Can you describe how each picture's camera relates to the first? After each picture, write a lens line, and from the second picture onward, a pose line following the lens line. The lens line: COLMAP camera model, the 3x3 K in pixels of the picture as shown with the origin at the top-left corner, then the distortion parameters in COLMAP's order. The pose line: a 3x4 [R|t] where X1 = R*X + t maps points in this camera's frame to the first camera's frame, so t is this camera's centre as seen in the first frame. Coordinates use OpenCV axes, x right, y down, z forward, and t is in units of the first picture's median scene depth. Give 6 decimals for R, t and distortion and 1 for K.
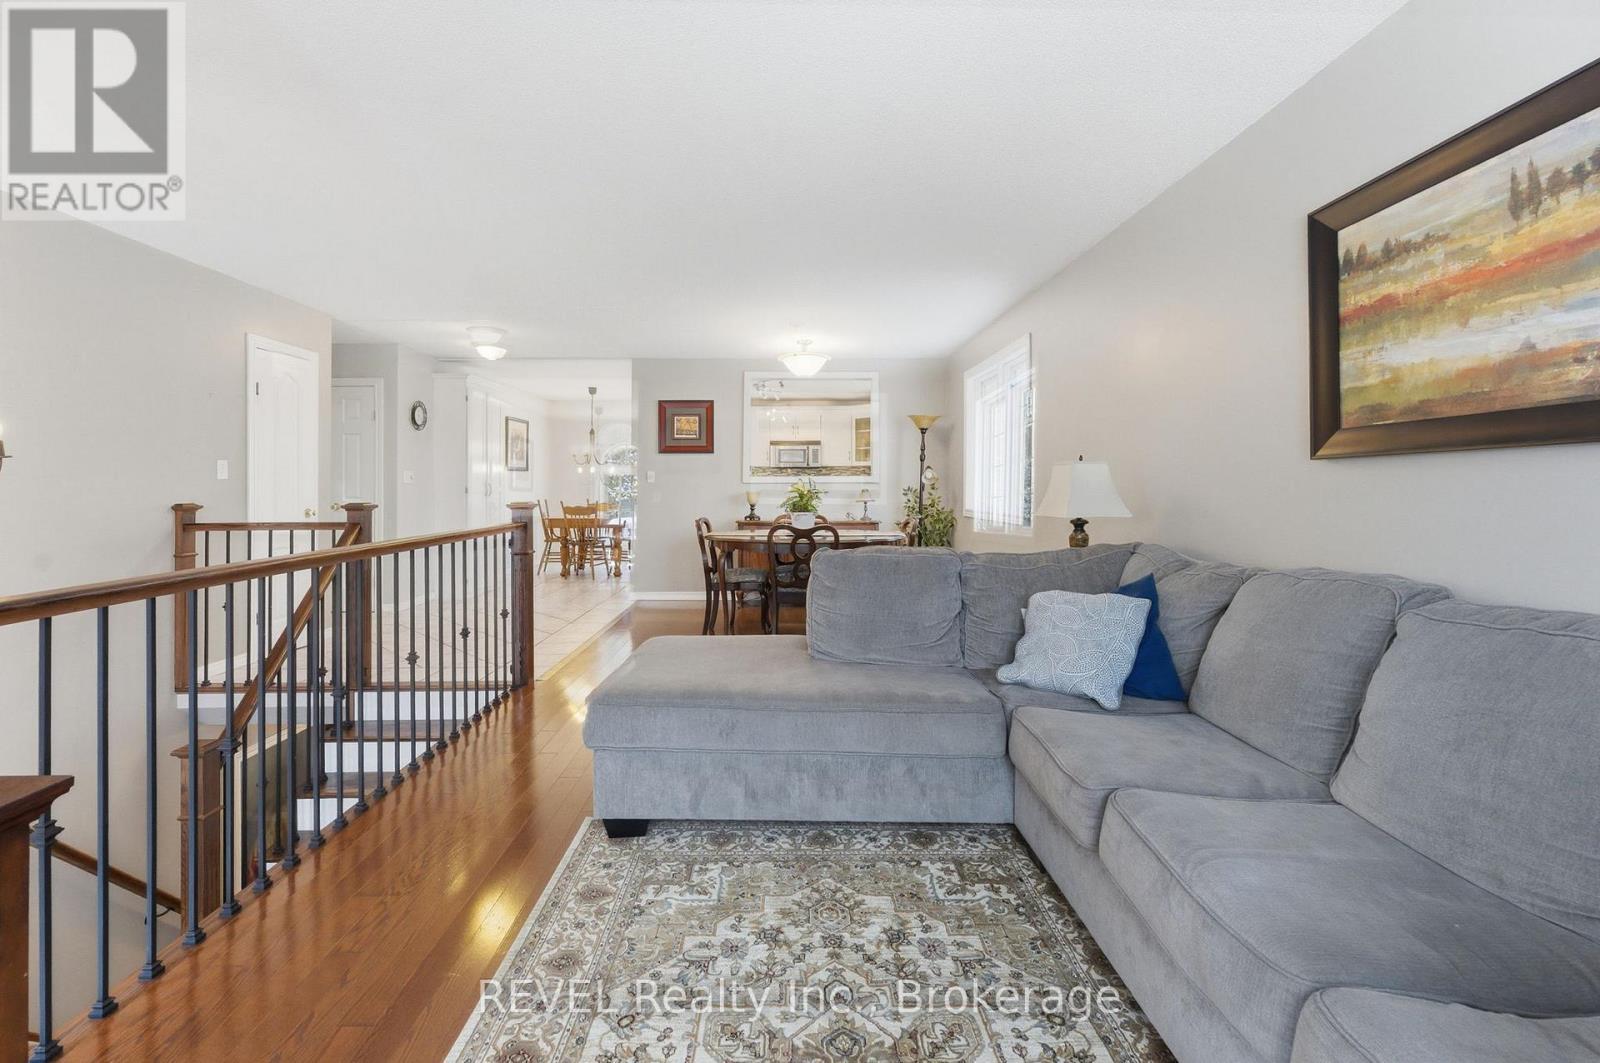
lens RADIAL K [[683.9, 0, 769.3], [0, 683.9, 487.9], [0, 0, 1]] dist [-0.004460, 0.000892]
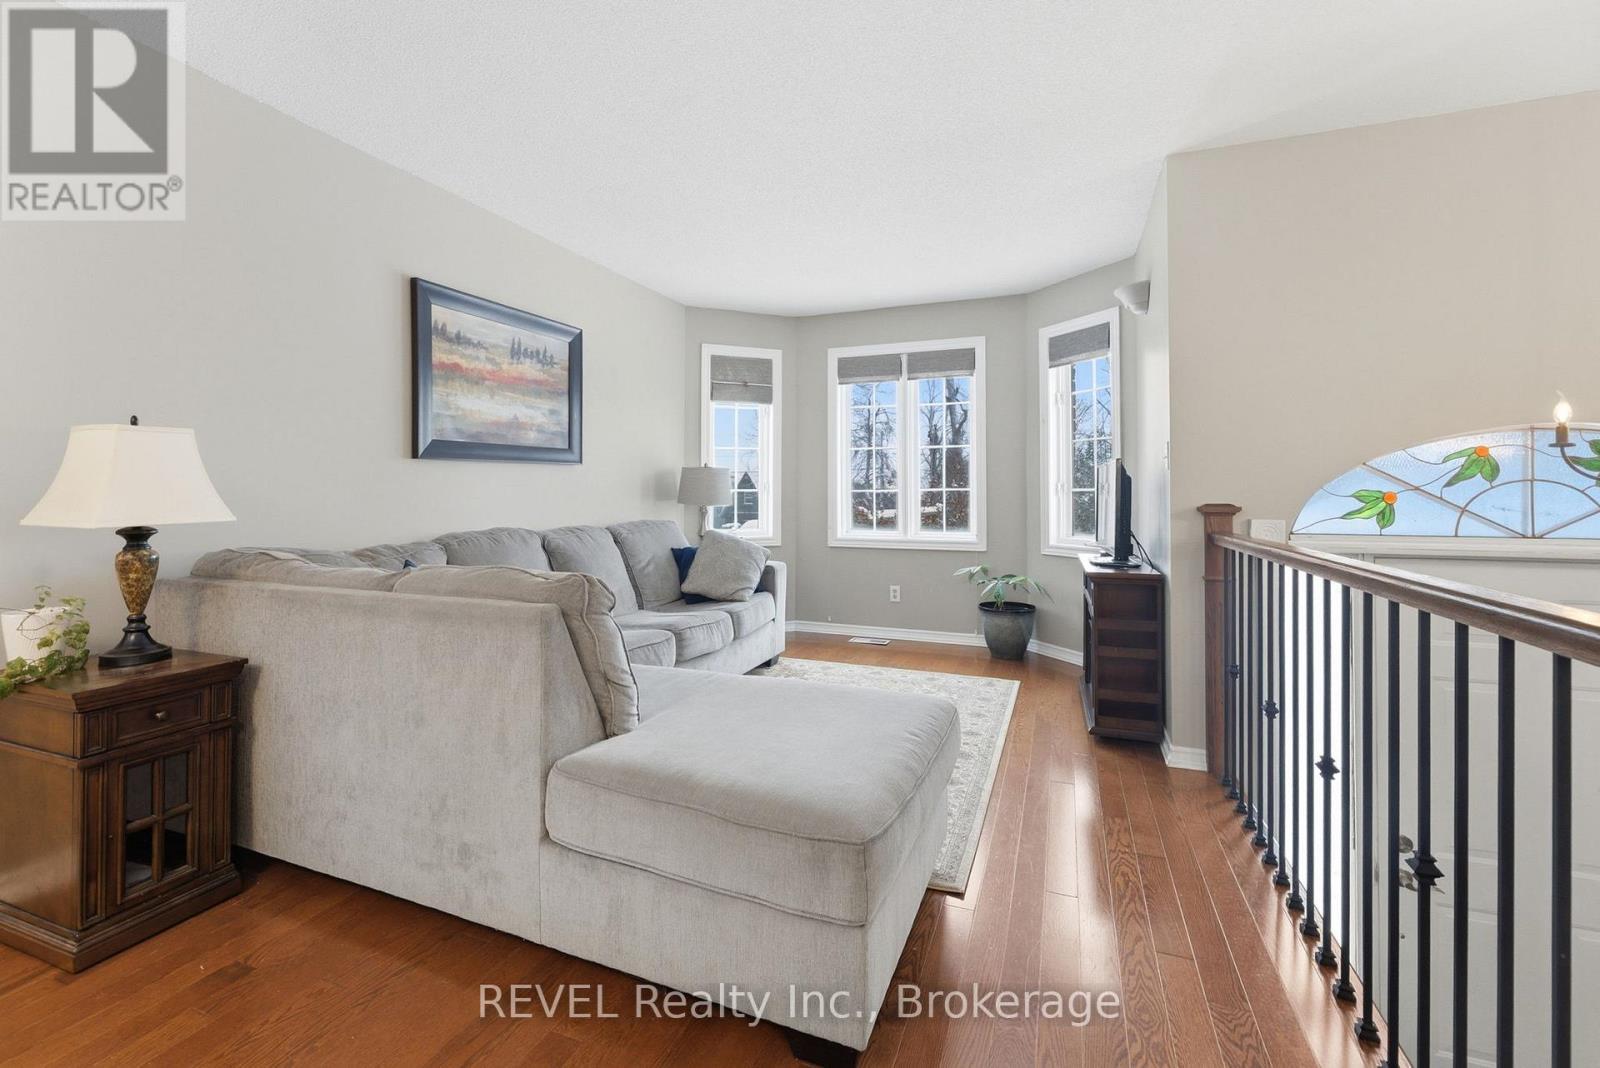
lens RADIAL K [[683.9, 0, 789.2], [0, 683.9, 485.9], [0, 0, 1]] dist [-0.004460, 0.000892]
pose [[-0.934878, 0.005508, 0.354926, -0.258663], [0.003466, 0.999974, -0.006389, 0.016636], [-0.354952, -0.004743, -0.934872, 1.358501]]
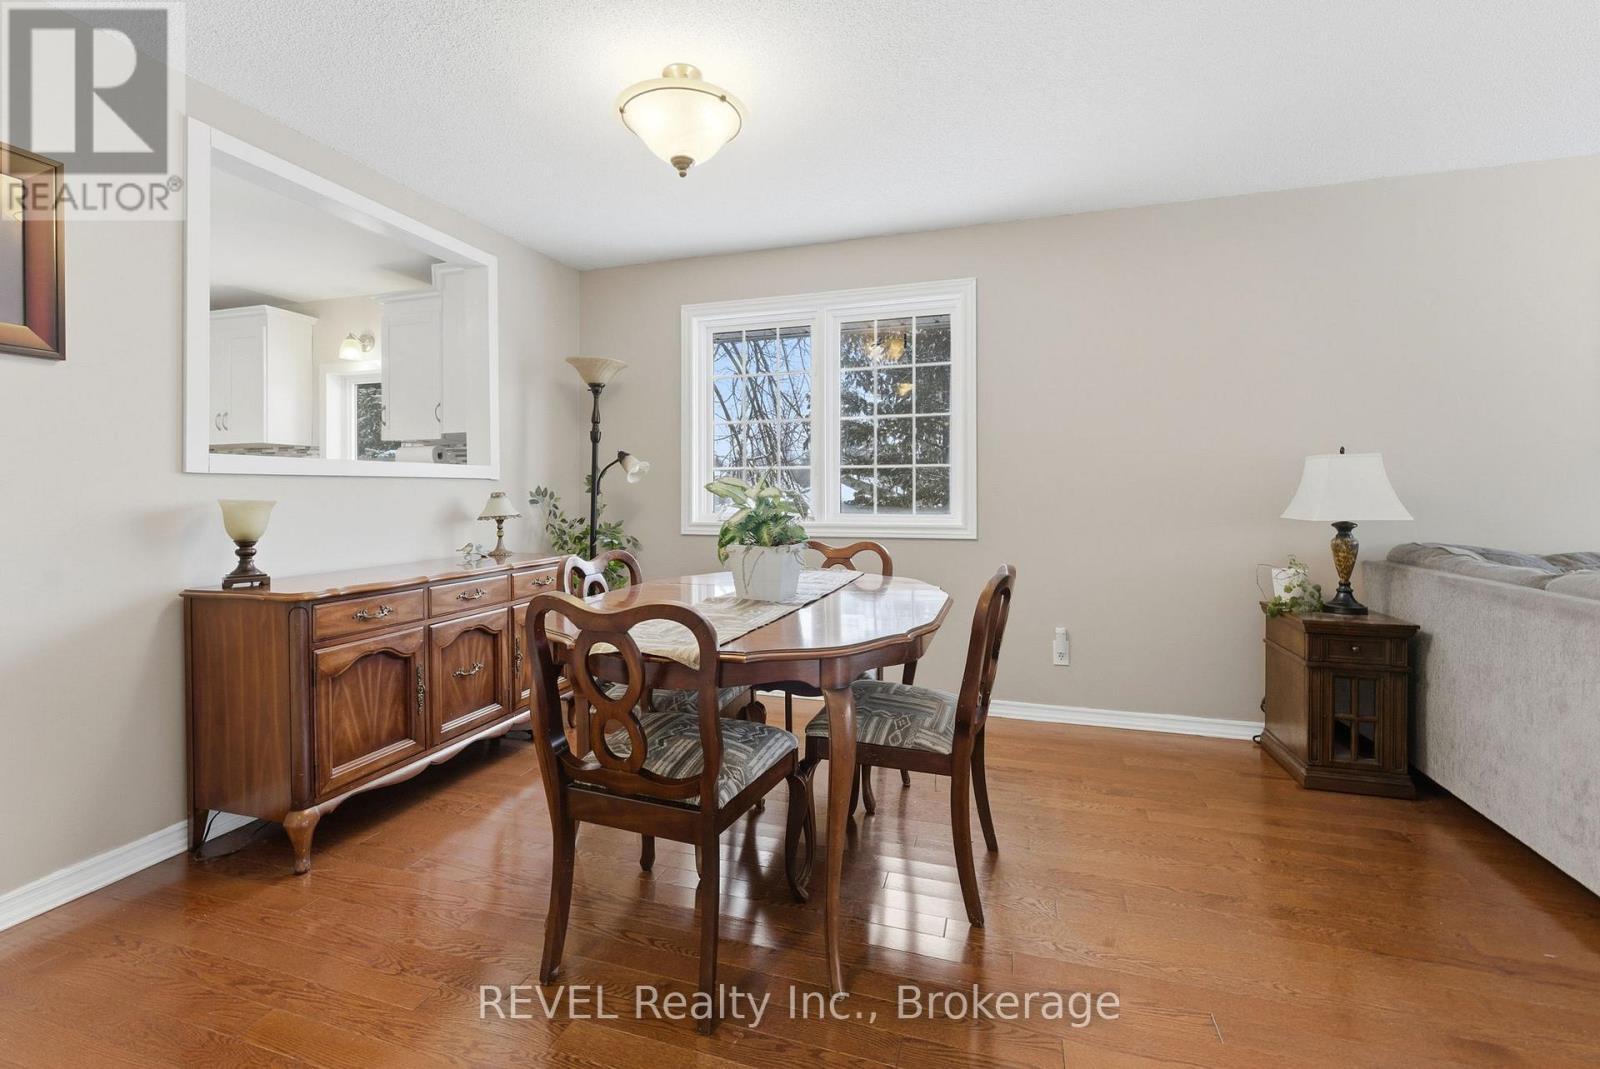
lens RADIAL K [[683.9, 0, 786.5], [0, 683.9, 492.2], [0, 0, 1]] dist [-0.004460, 0.000892]
pose [[0.293763, -0.001163, 0.955878, -0.565338], [0.003672, 0.999993, 0.000088, 0.005750], [-0.955871, 0.003484, 0.293765, 1.433780]]
